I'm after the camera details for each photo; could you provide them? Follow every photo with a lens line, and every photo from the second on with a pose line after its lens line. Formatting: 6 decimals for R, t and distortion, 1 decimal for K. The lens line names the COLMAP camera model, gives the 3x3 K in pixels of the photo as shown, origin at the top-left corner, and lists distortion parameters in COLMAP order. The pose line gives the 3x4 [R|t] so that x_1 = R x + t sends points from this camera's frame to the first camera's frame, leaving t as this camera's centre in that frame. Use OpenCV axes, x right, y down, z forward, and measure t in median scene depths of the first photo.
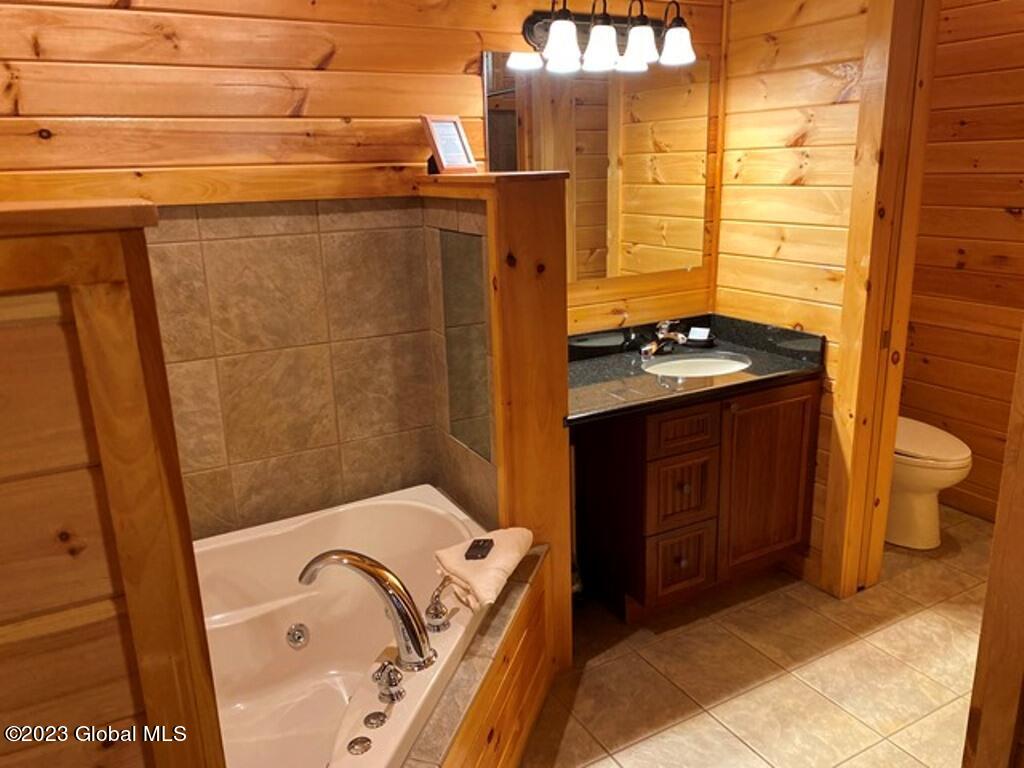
lens RADIAL K [[773.6, 0, 504.1], [0, 773.6, 388.5], [0, 0, 1]] dist [0.024017, -0.027448]
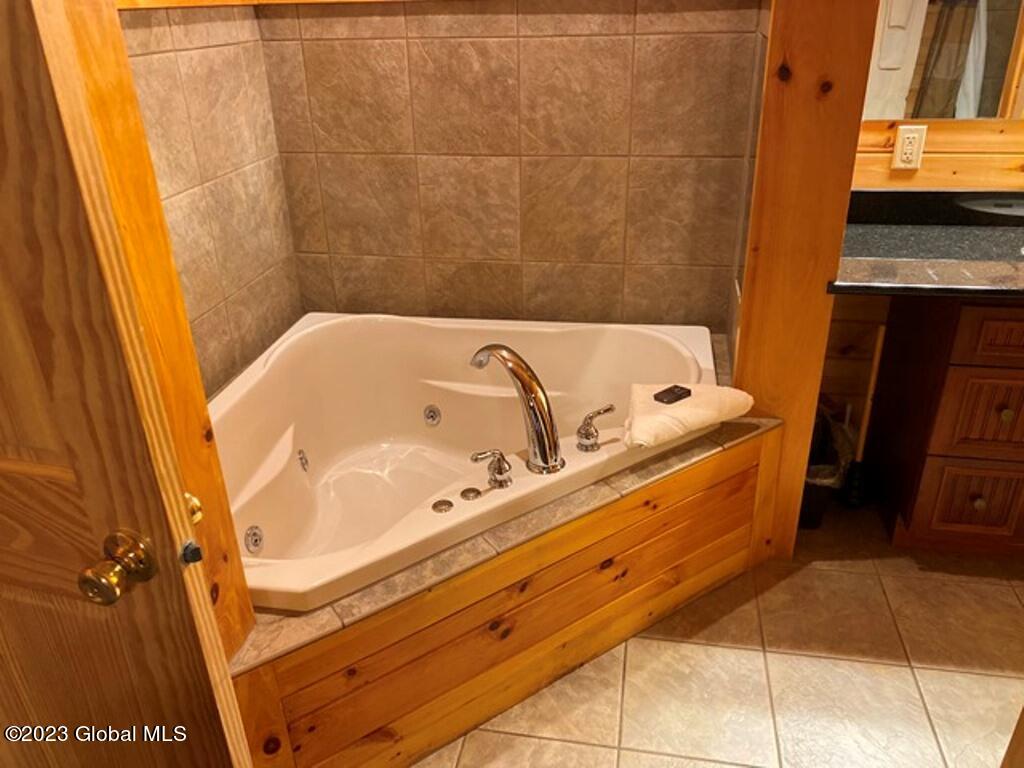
lens RADIAL K [[773.6, 0, 508.0], [0, 773.6, 388.8], [0, 0, 1]] dist [0.024017, -0.027448]
pose [[0.777046, 0.291830, -0.557706, 0.296205], [-0.170436, 0.950479, 0.259889, -0.009945], [0.605930, -0.106892, 0.788304, 0.113145]]
